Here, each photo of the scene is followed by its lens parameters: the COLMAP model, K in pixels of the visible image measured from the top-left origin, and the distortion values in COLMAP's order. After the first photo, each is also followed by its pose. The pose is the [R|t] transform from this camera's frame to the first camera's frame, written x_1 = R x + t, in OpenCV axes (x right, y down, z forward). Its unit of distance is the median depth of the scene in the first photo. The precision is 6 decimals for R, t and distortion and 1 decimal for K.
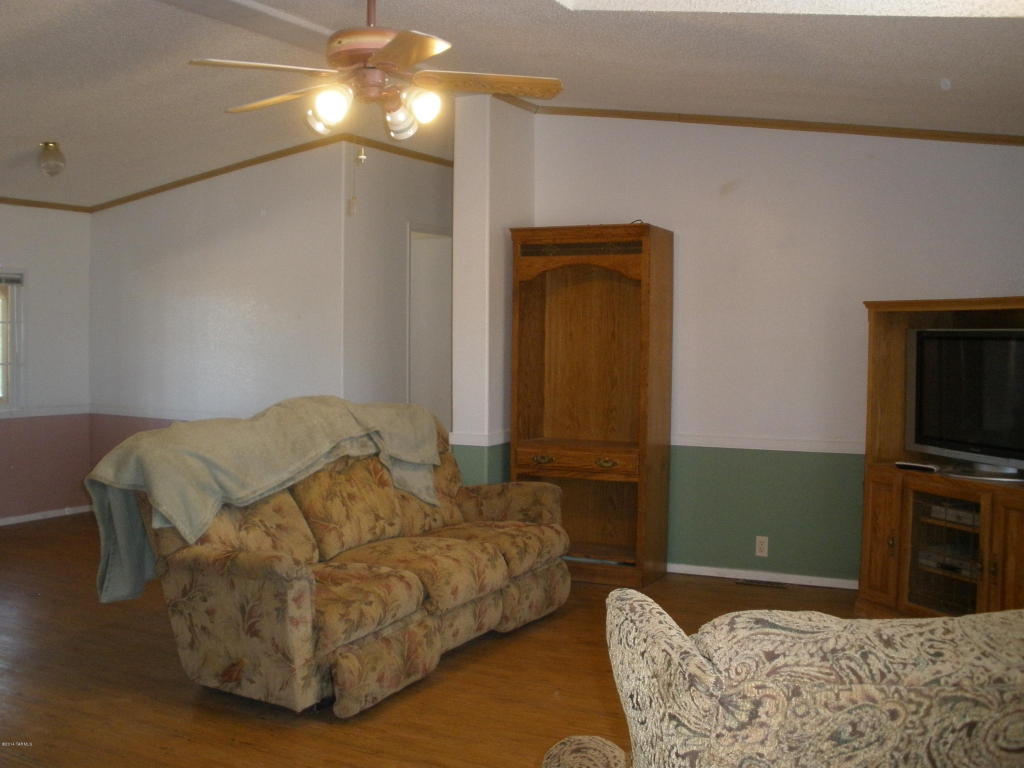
lens RADIAL K [[1133.1, 0, 512.0], [0, 1133.1, 384.0], [0, 0, 1]] dist [-0.360736, 0.678393]
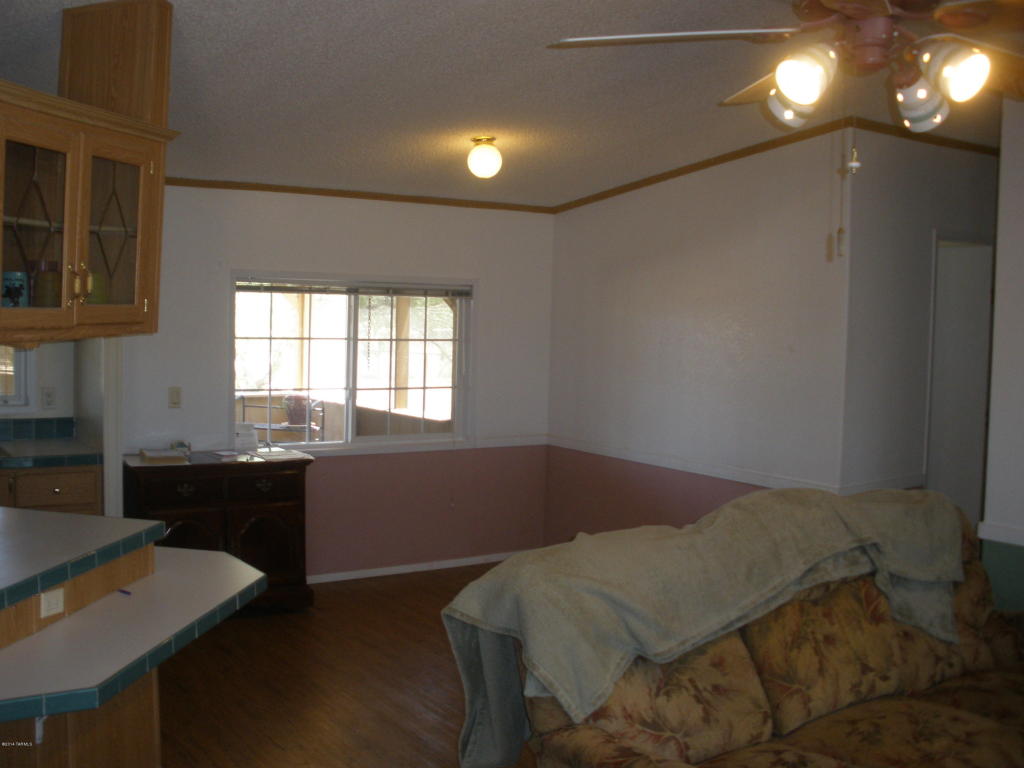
lens RADIAL K [[1133.1, 0, 512.0], [0, 1133.1, 384.0], [0, 0, 1]] dist [-0.360736, 0.678393]
pose [[0.894014, 0.047211, -0.445544, -0.023461], [-0.038836, 0.998856, 0.027913, -0.074316], [0.446352, -0.007652, 0.894825, 0.302404]]
